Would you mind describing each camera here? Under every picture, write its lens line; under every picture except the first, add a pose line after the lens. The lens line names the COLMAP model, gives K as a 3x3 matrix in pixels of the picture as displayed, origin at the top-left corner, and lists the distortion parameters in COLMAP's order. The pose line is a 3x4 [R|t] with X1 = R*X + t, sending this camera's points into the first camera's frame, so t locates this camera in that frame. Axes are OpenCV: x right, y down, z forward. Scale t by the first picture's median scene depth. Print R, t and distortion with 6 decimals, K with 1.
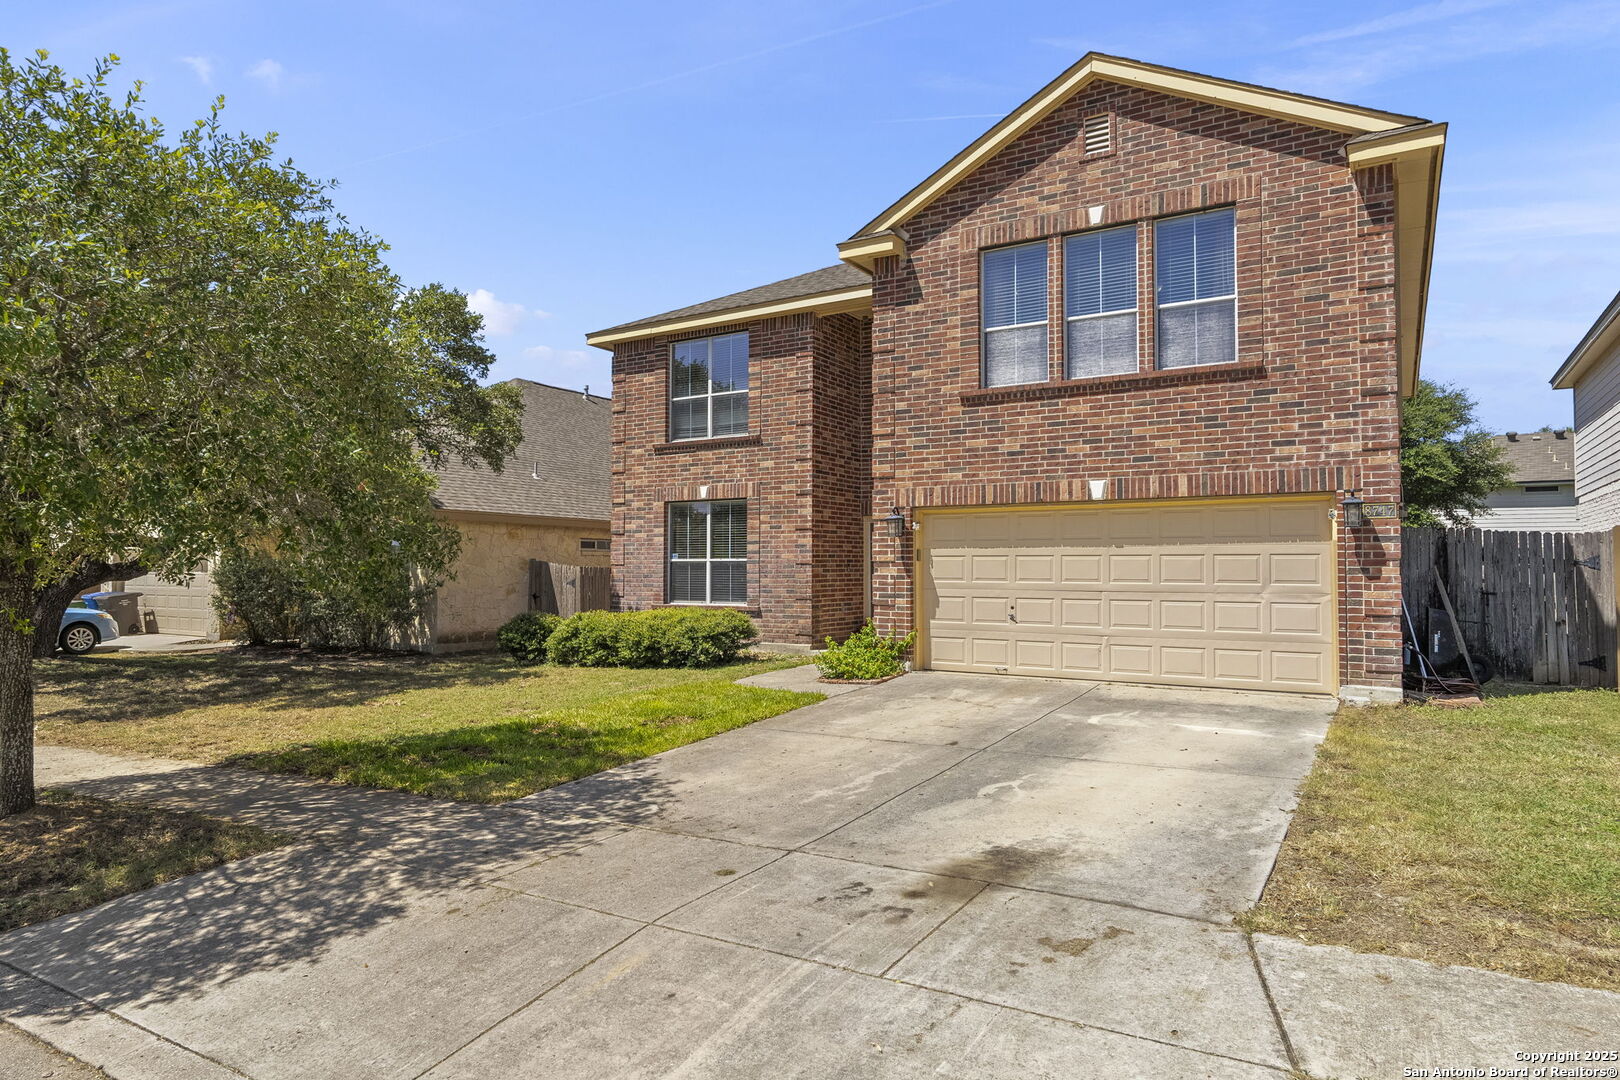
lens RADIAL K [[938.5, 0, 819.1], [0, 938.5, 545.7], [0, 0, 1]] dist [0.001348, 0.000122]
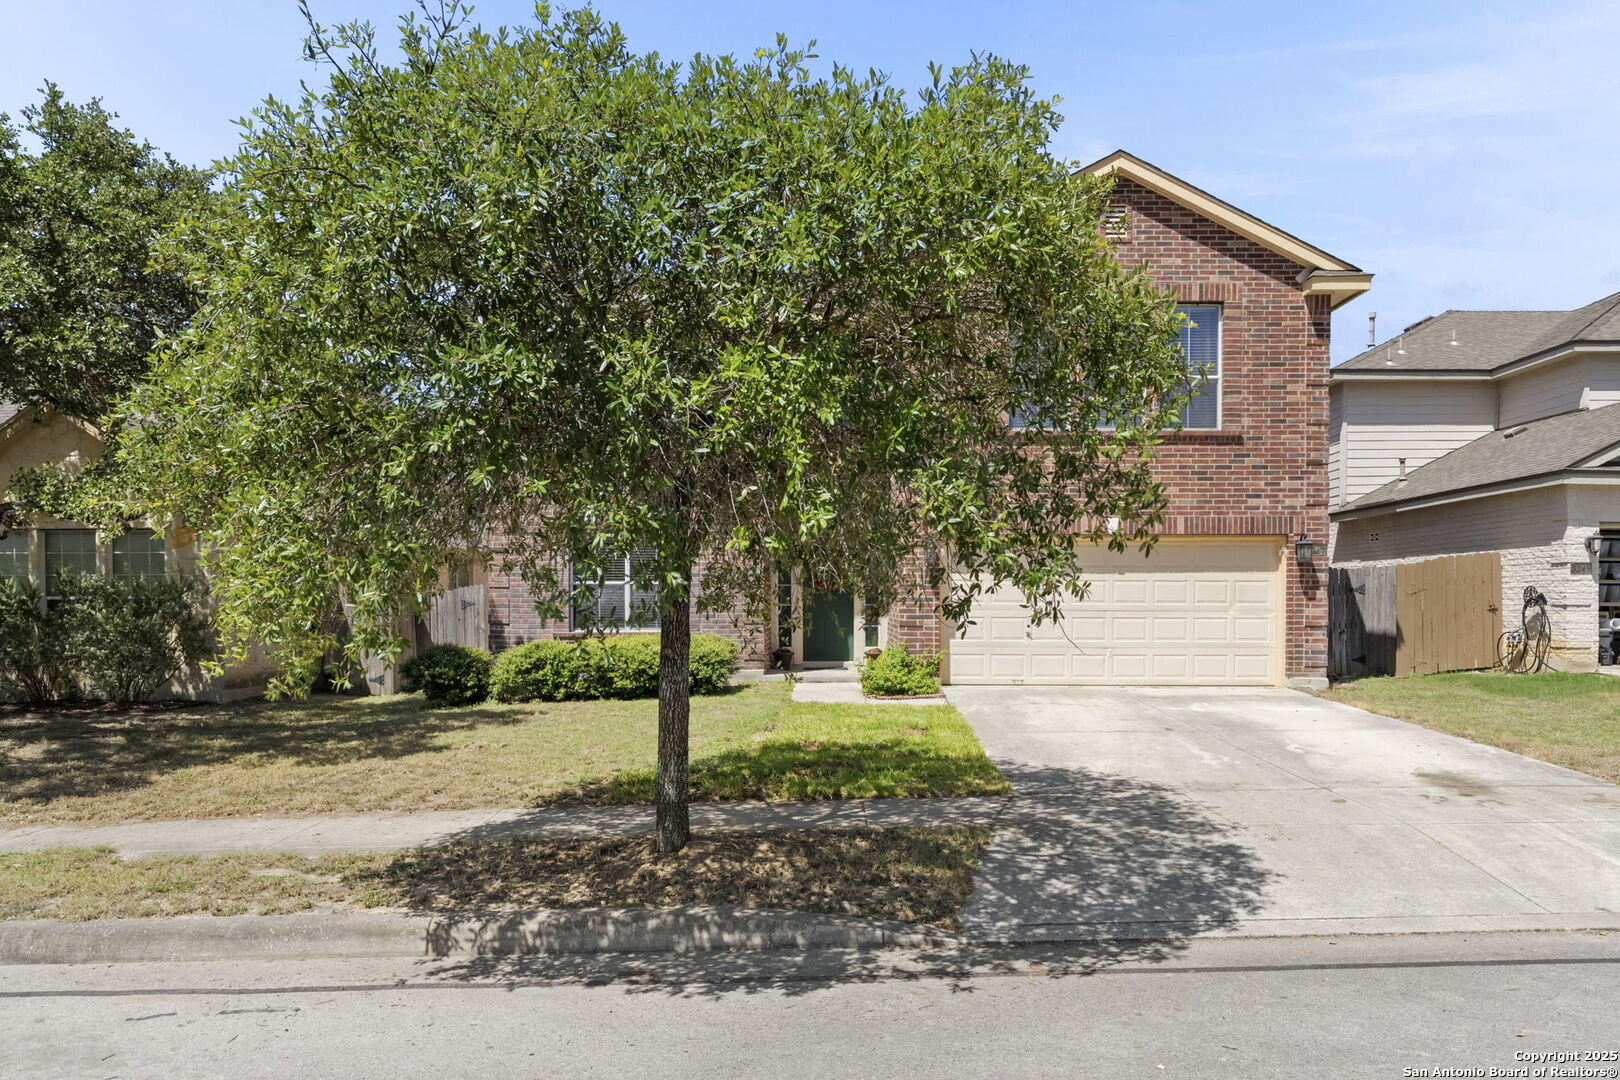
lens RADIAL K [[1063.6, 0, 816.2], [0, 1063.6, 627.7], [0, 0, 1]] dist [0.005887, 0.000352]
pose [[0.862131, -0.011125, 0.506563, -0.723055], [-0.014159, 0.998840, 0.046034, 0.013078], [-0.506487, -0.046859, 0.860973, 0.020792]]
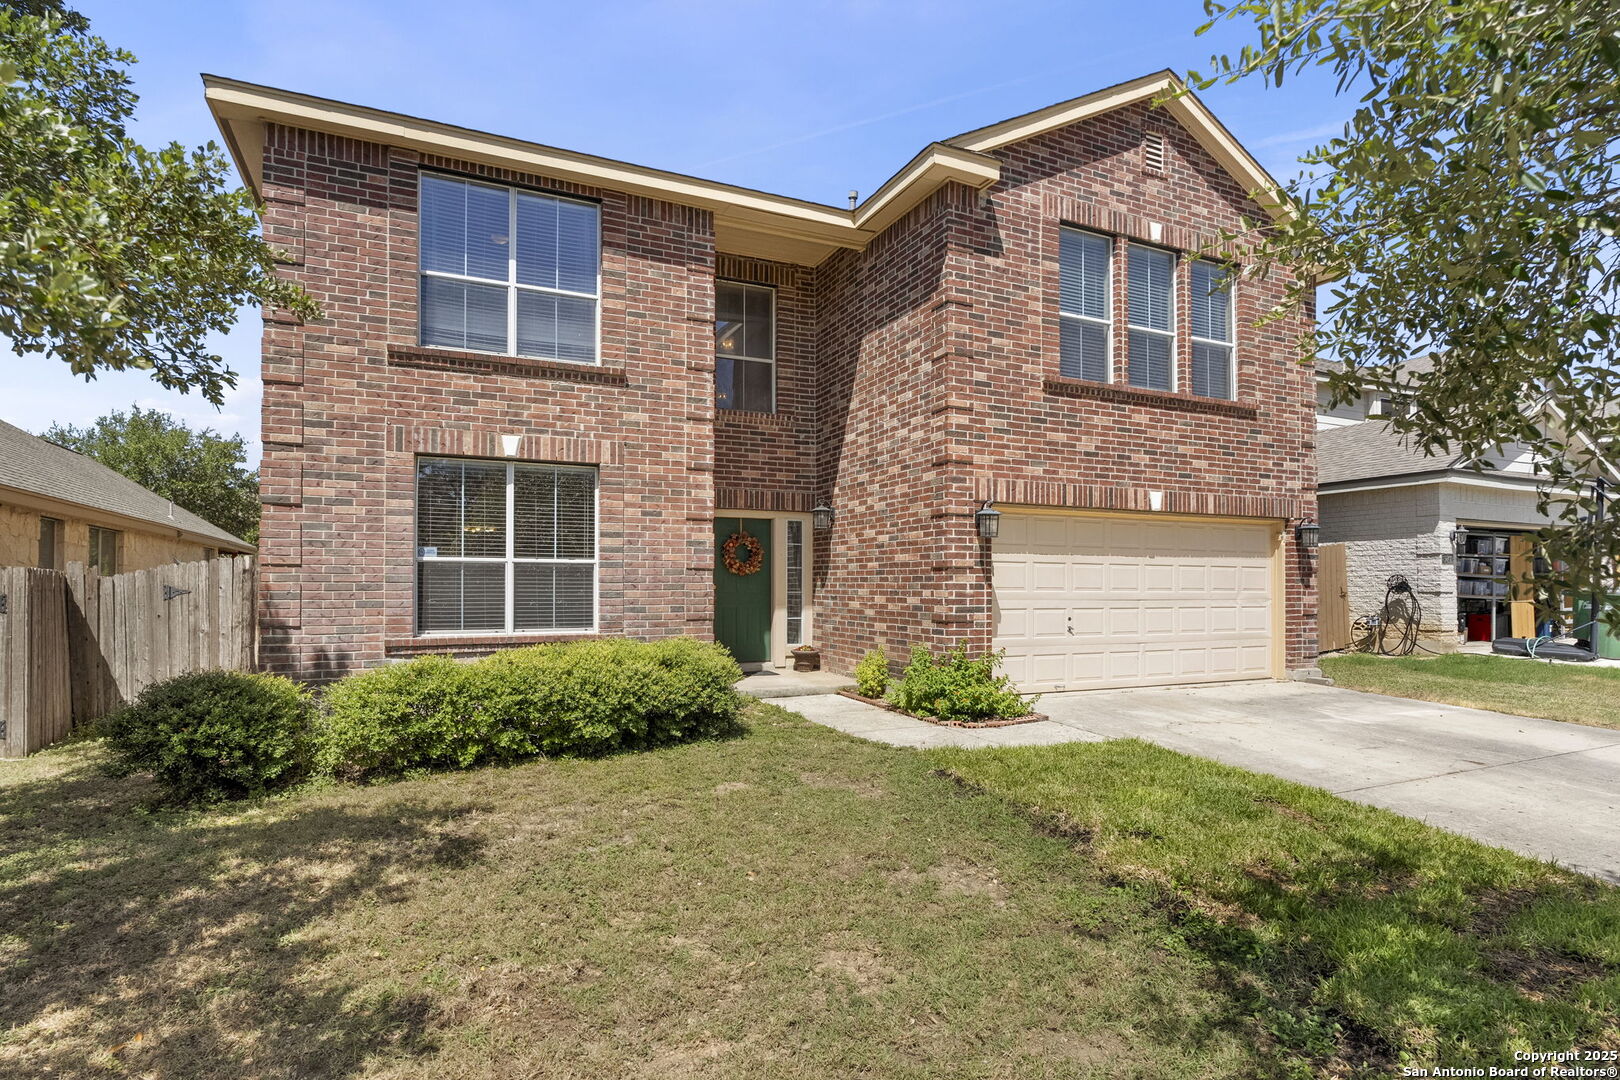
lens RADIAL K [[835.7, 0, 819.0], [0, 835.7, 581.4], [0, 0, 1]] dist [-0.002664, 0.001356]
pose [[0.557451, 0.006514, 0.830184, -0.672179], [-0.023093, 0.999704, 0.007662, 0.030218], [-0.829889, -0.023443, 0.557436, 0.803709]]
